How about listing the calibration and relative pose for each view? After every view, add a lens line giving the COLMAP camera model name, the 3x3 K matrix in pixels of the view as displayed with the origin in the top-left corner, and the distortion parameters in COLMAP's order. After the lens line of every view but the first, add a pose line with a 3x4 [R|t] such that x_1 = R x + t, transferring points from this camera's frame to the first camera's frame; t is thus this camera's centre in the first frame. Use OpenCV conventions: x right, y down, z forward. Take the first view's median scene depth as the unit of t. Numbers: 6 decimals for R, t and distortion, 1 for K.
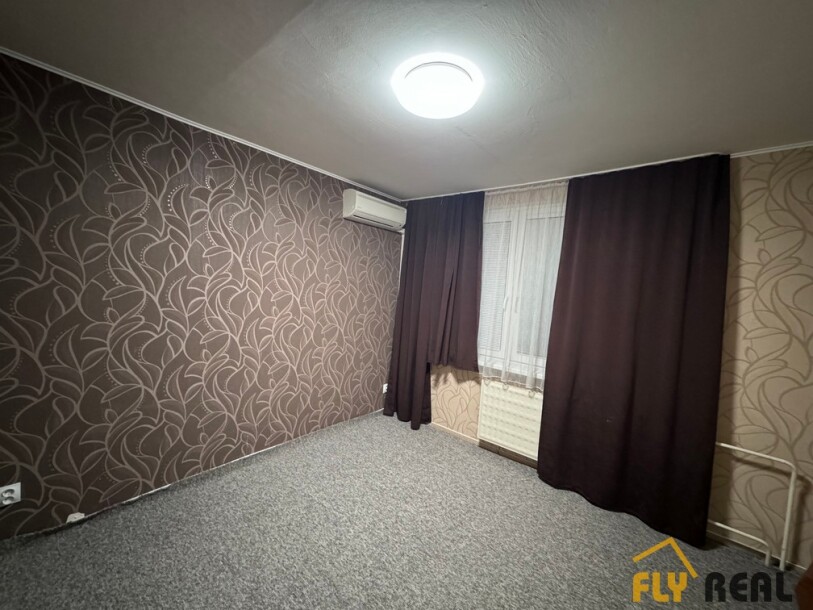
lens RADIAL K [[324.5, 0, 407.1], [0, 324.5, 304.1], [0, 0, 1]] dist [0.000314, -0.000015]
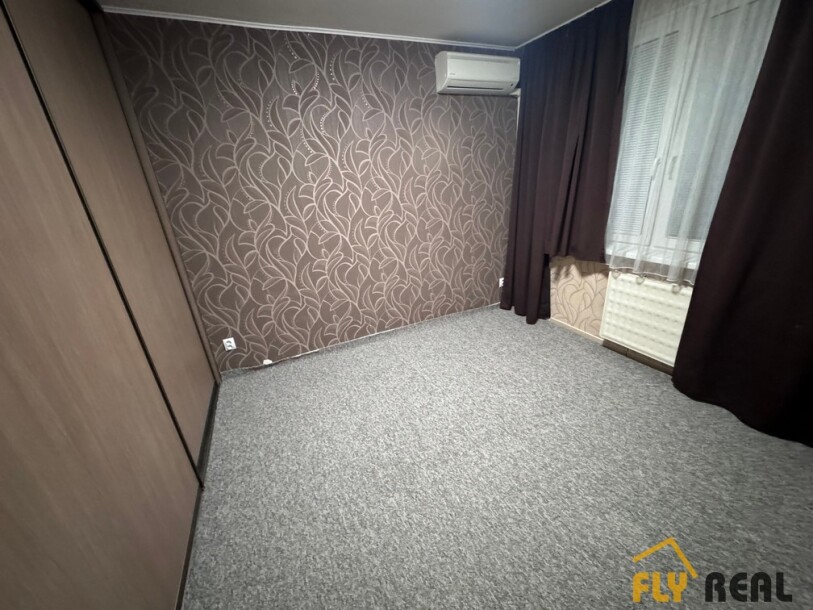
lens RADIAL K [[324.5, 0, 407.1], [0, 324.5, 304.1], [0, 0, 1]] dist [0.000314, -0.000015]
pose [[0.890868, 0.032633, -0.453088, 0.166658], [0.108315, 0.953388, 0.281637, 0.025927], [0.441159, -0.299978, 0.845809, 0.054991]]
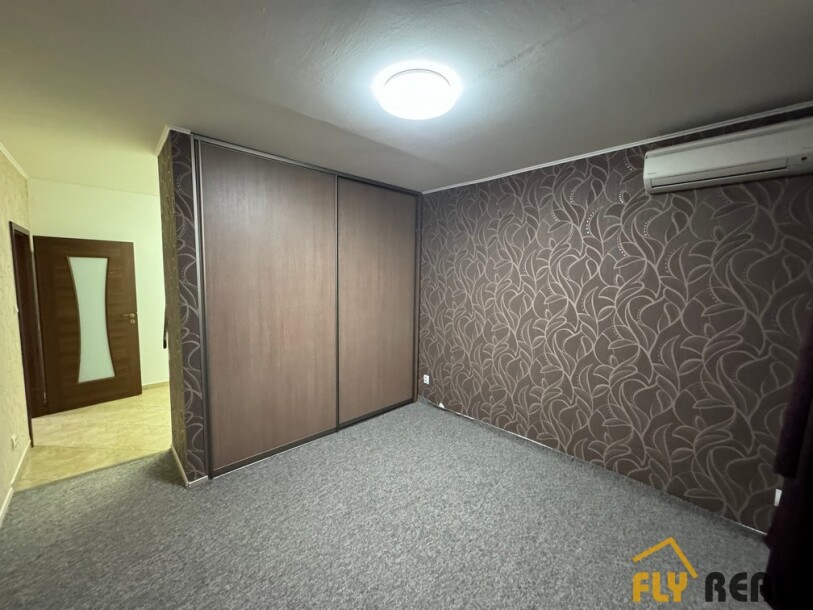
lens RADIAL K [[319.8, 0, 405.0], [0, 319.8, 306.6], [0, 0, 1]] dist [-0.008205, 0.000000]
pose [[-0.115344, 0.022235, -0.993077, 0.641766], [-0.083141, 0.996025, 0.031958, 0.003818], [0.989840, 0.086251, -0.113037, 0.643773]]
